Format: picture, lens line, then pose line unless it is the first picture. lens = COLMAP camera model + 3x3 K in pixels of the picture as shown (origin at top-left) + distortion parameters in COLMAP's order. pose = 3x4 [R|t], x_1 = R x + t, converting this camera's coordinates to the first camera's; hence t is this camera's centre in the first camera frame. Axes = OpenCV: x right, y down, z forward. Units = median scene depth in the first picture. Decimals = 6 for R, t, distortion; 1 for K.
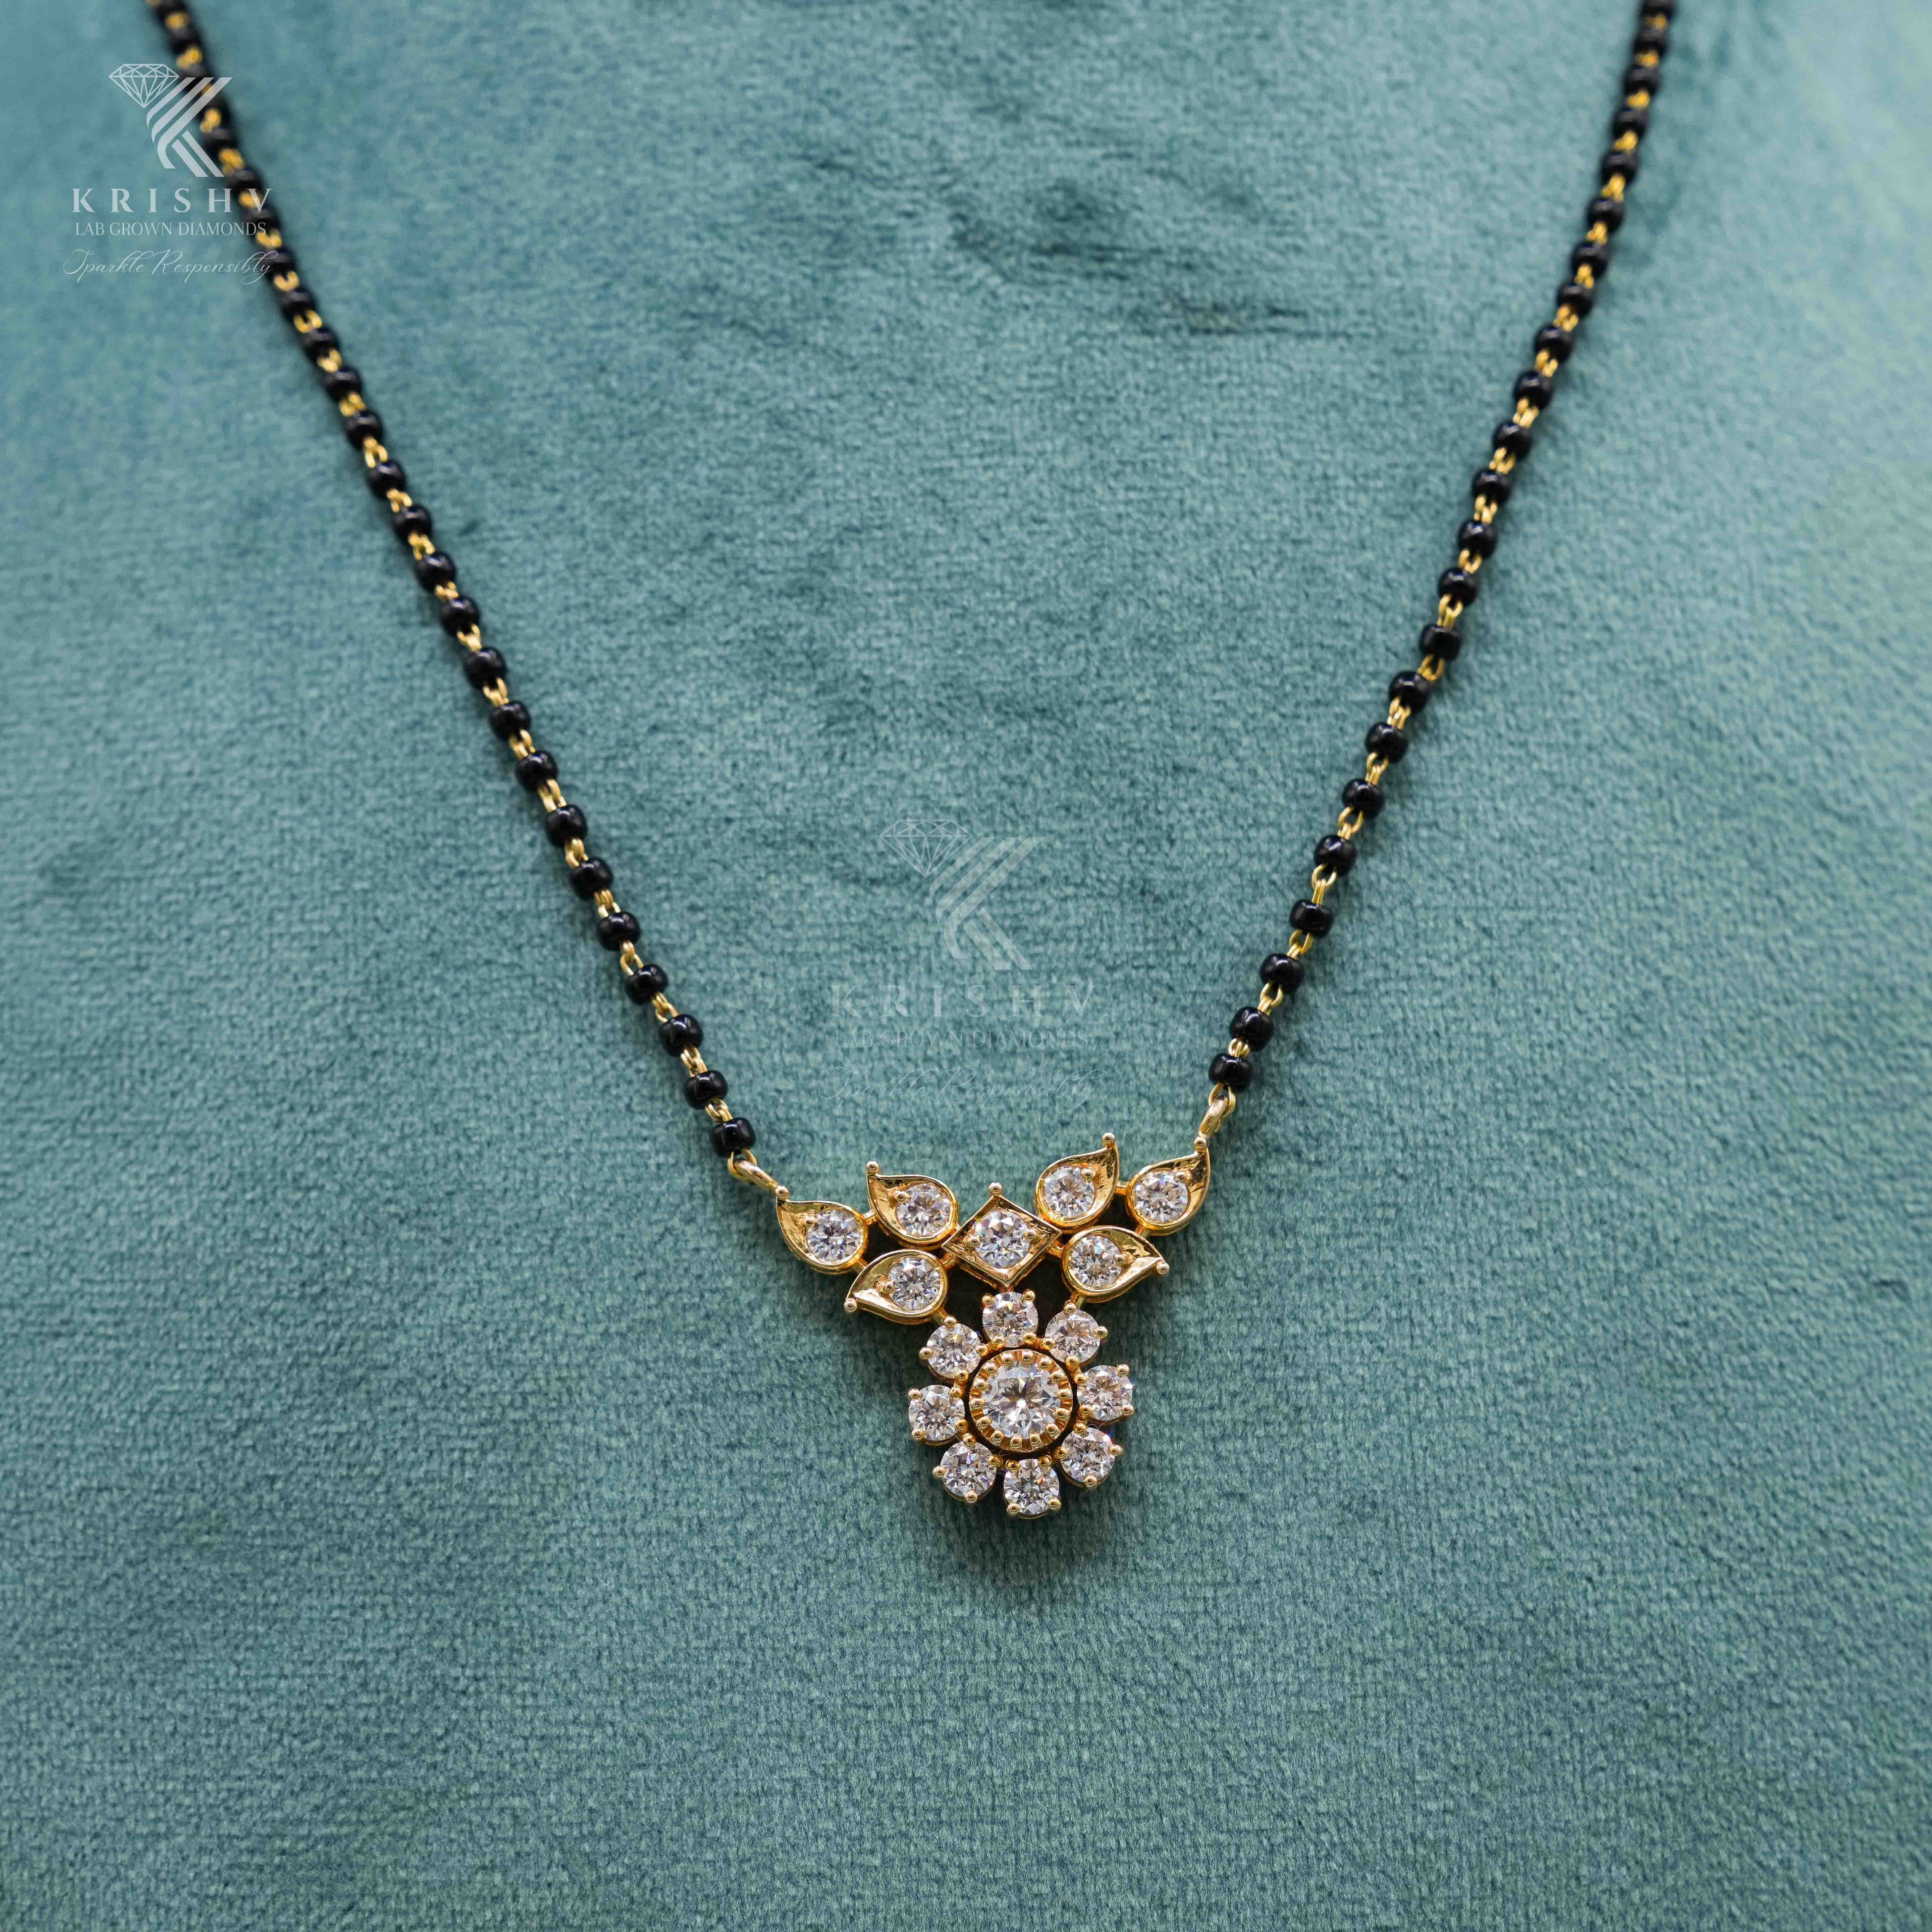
lens RADIAL K [[5690.2, 0, 914.9], [0, 5690.2, 997.5], [0, 0, 1]] dist [-0.223673, -0.403376]
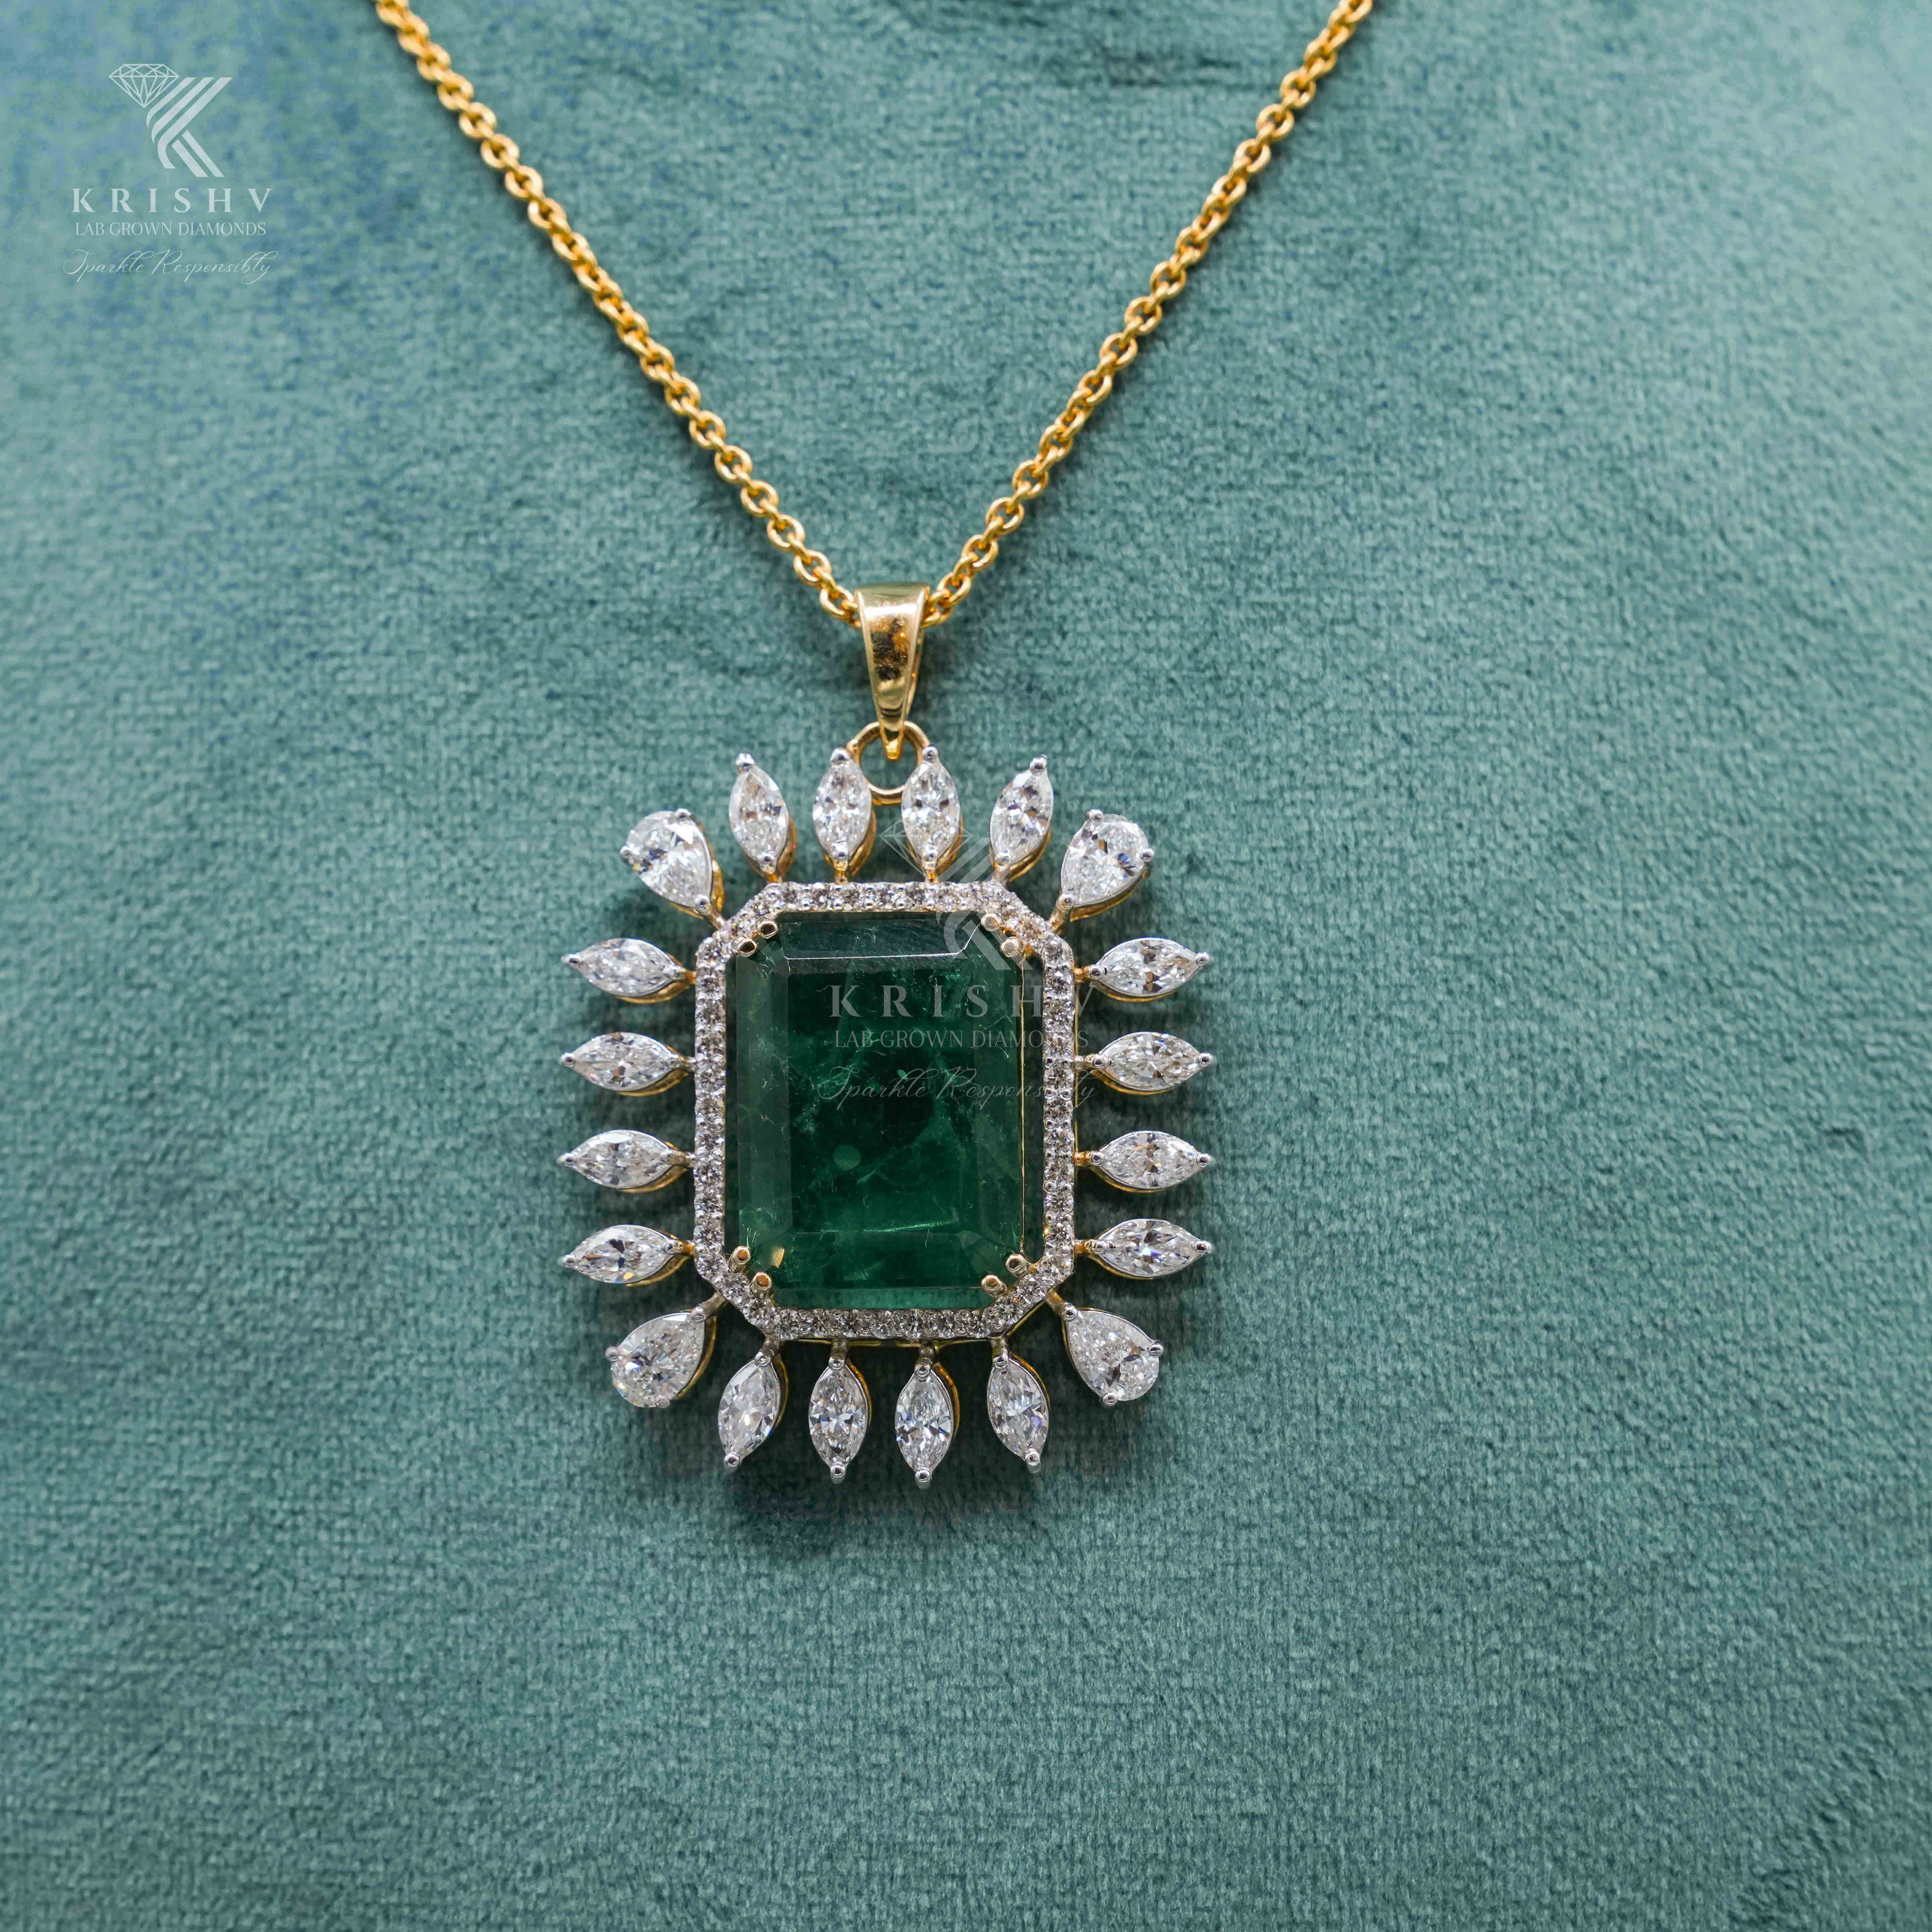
lens RADIAL K [[5690.2, 0, 914.9], [0, 5690.2, 997.5], [0, 0, 1]] dist [-0.223673, -0.403376]
pose [[0.995520, 0.024353, -0.091357, 0.107170], [-0.020485, 0.998863, 0.043040, -0.007666], [0.092301, -0.040976, 0.994888, 0.075347]]
